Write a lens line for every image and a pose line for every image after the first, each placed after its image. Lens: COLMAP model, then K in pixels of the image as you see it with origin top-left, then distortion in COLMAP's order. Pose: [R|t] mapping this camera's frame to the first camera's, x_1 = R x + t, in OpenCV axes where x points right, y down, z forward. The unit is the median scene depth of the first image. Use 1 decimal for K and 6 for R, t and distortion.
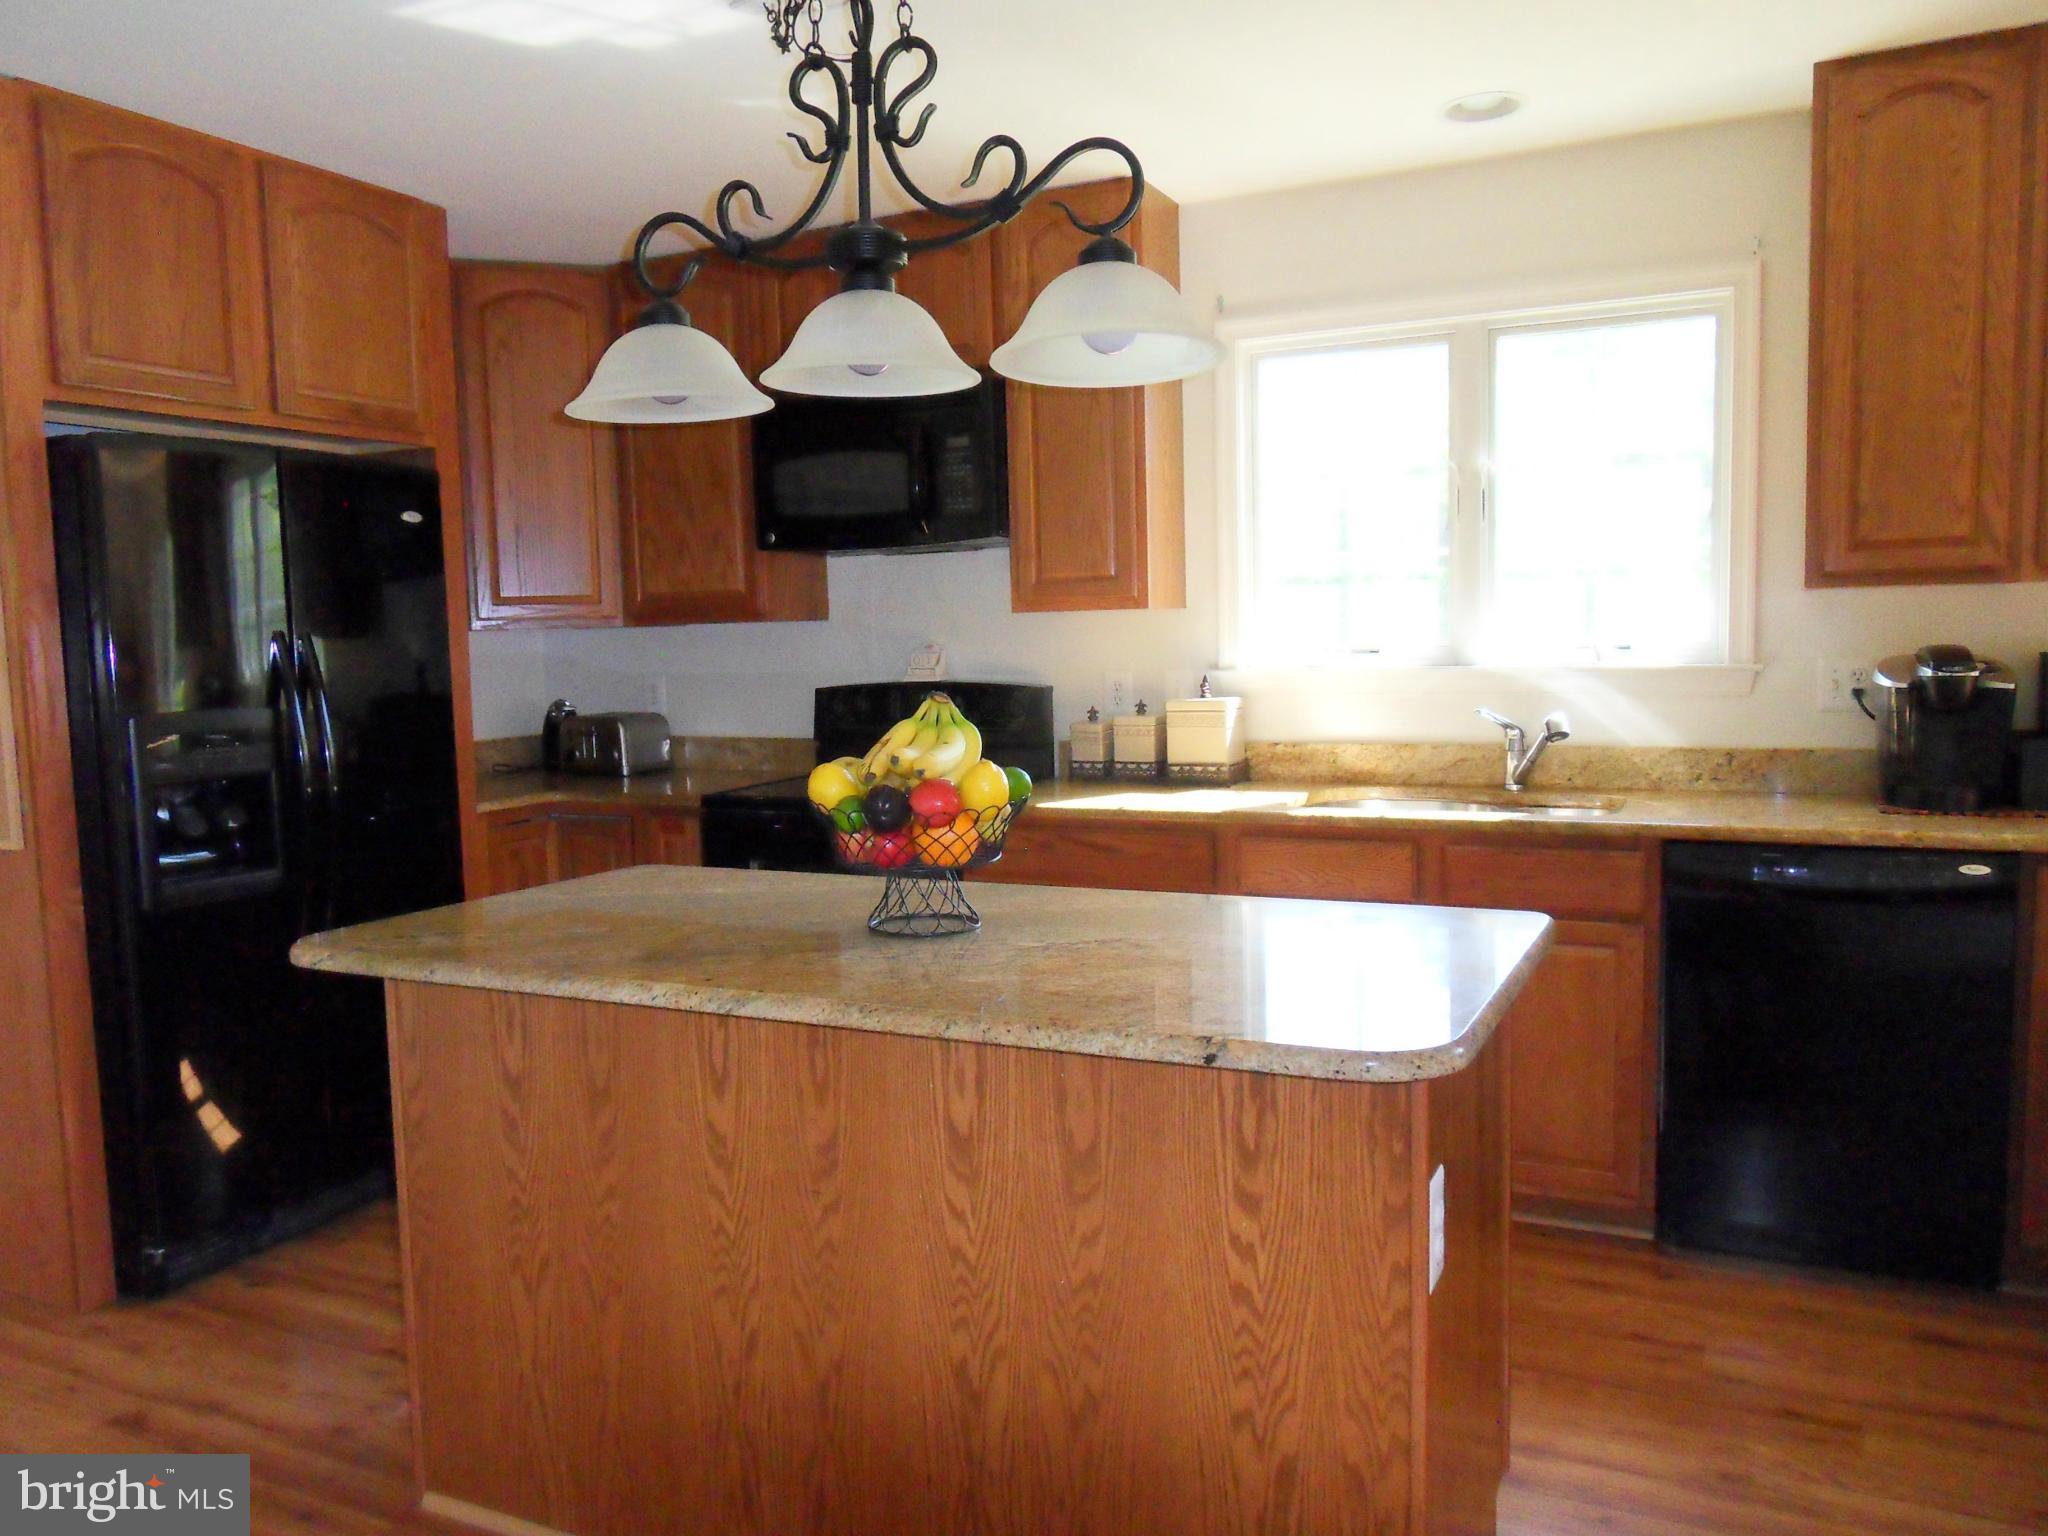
lens RADIAL K [[1511.8, 0, 1015.4], [0, 1511.8, 768.3], [0, 0, 1]] dist [-0.001901, -0.003427]
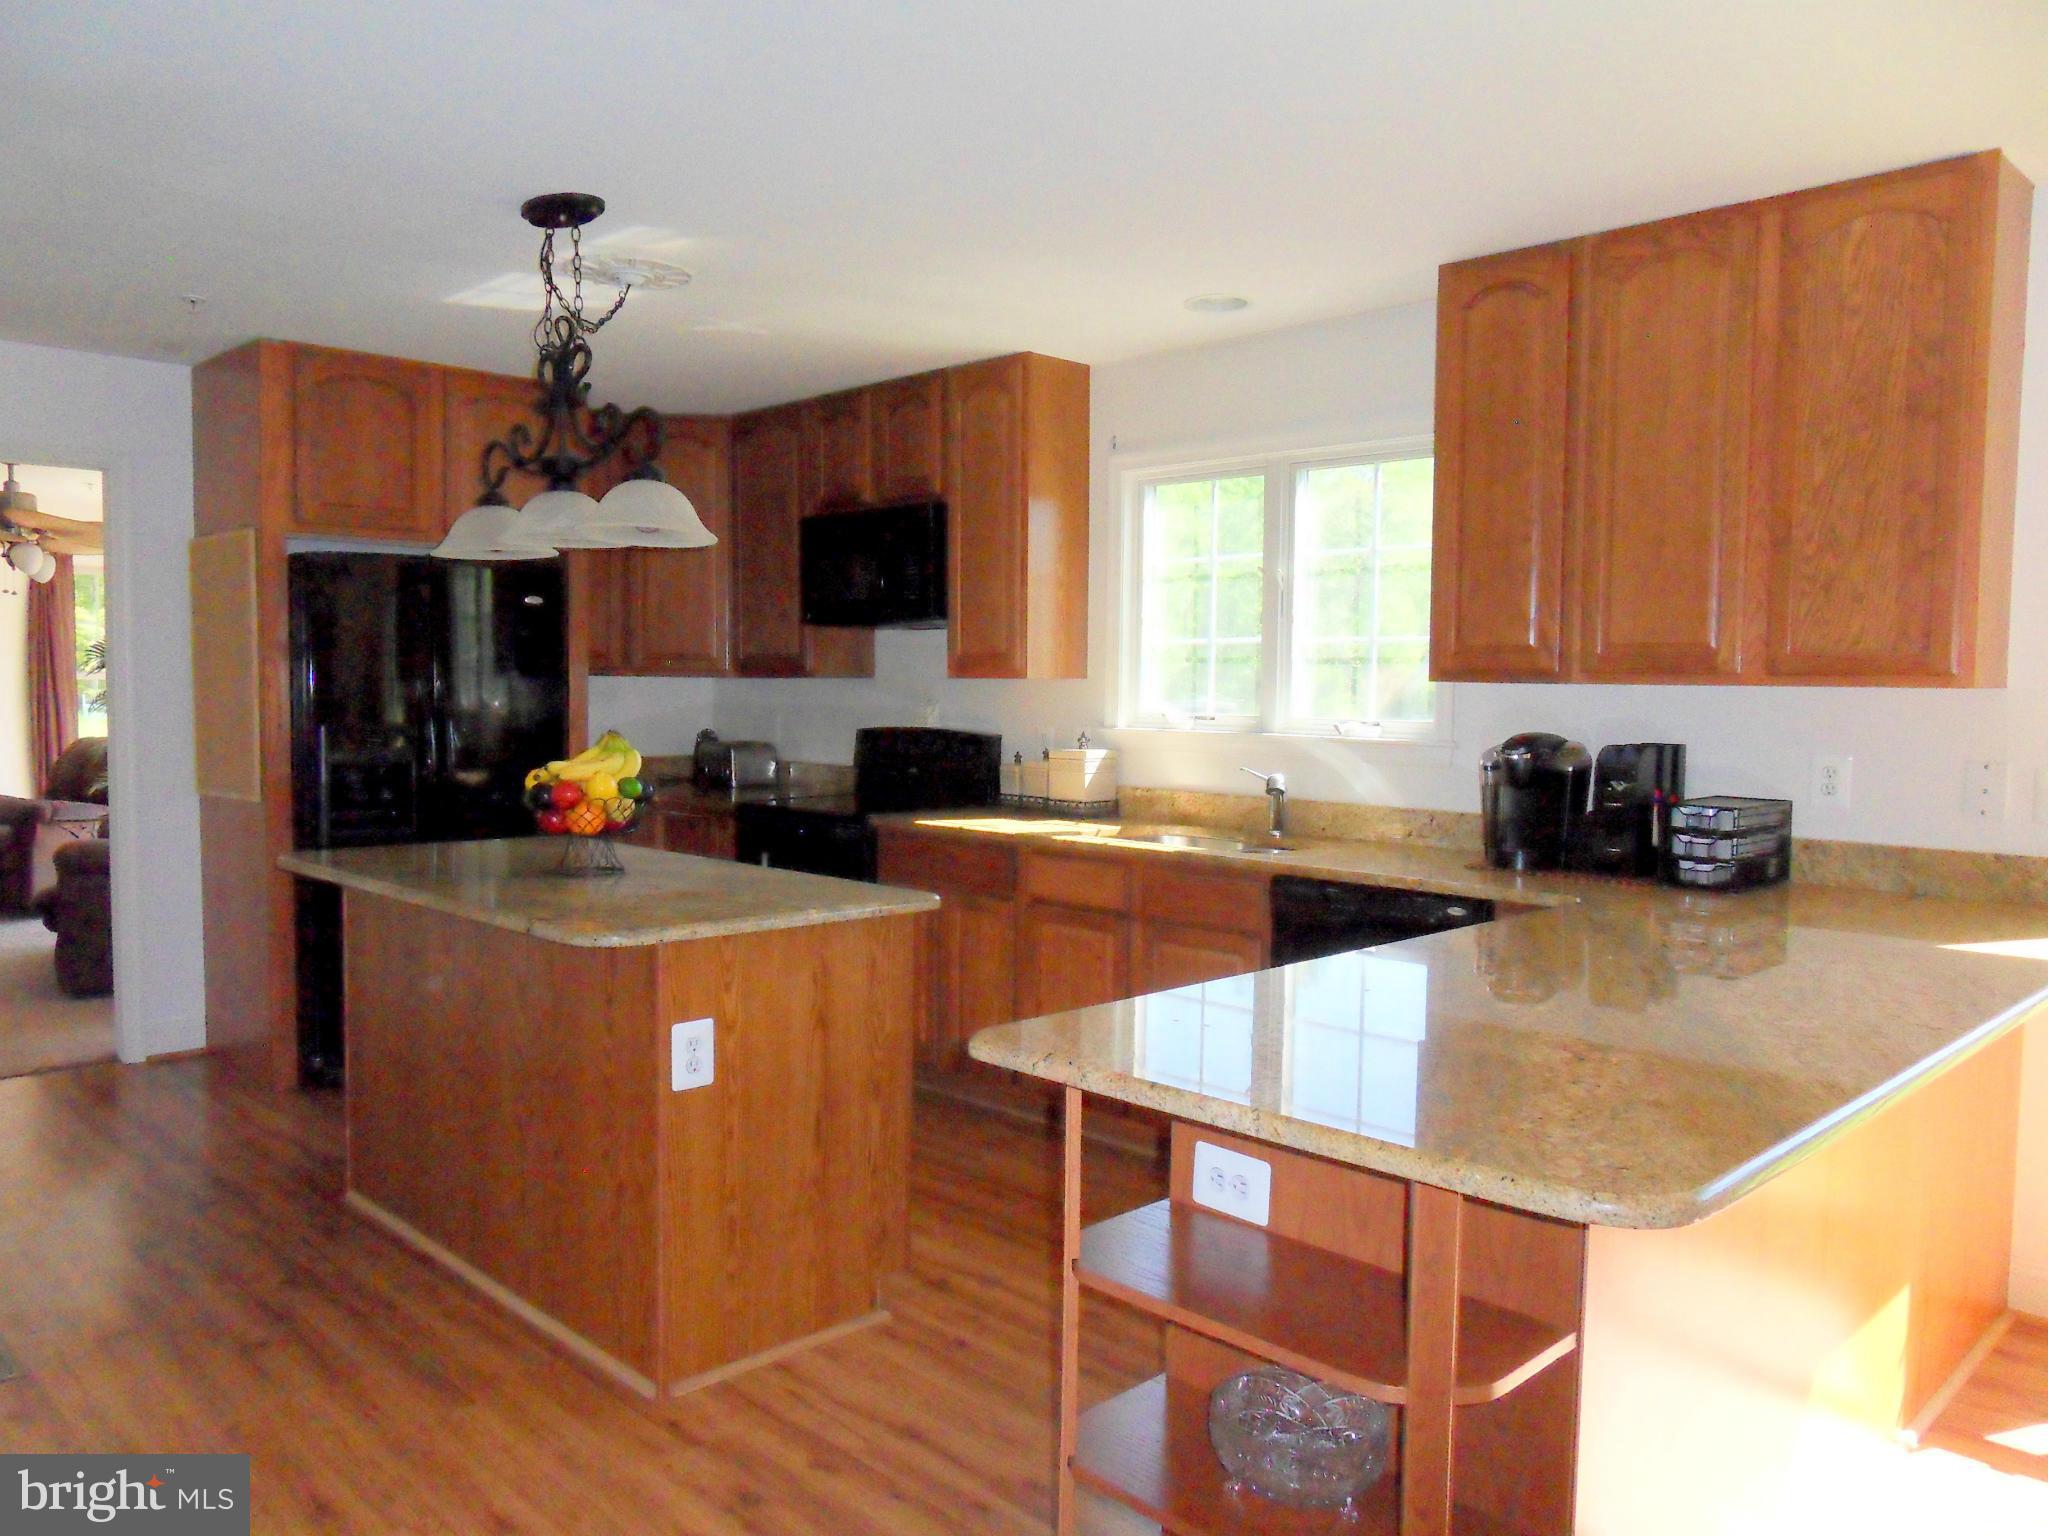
lens RADIAL K [[1511.8, 0, 1041.2], [0, 1511.8, 761.3], [0, 0, 1]] dist [-0.001901, -0.003427]
pose [[0.945472, 0.051915, -0.321539, 0.508500], [-0.063101, 0.997707, -0.024457, -0.003361], [0.319532, 0.043412, 0.946581, -0.219450]]
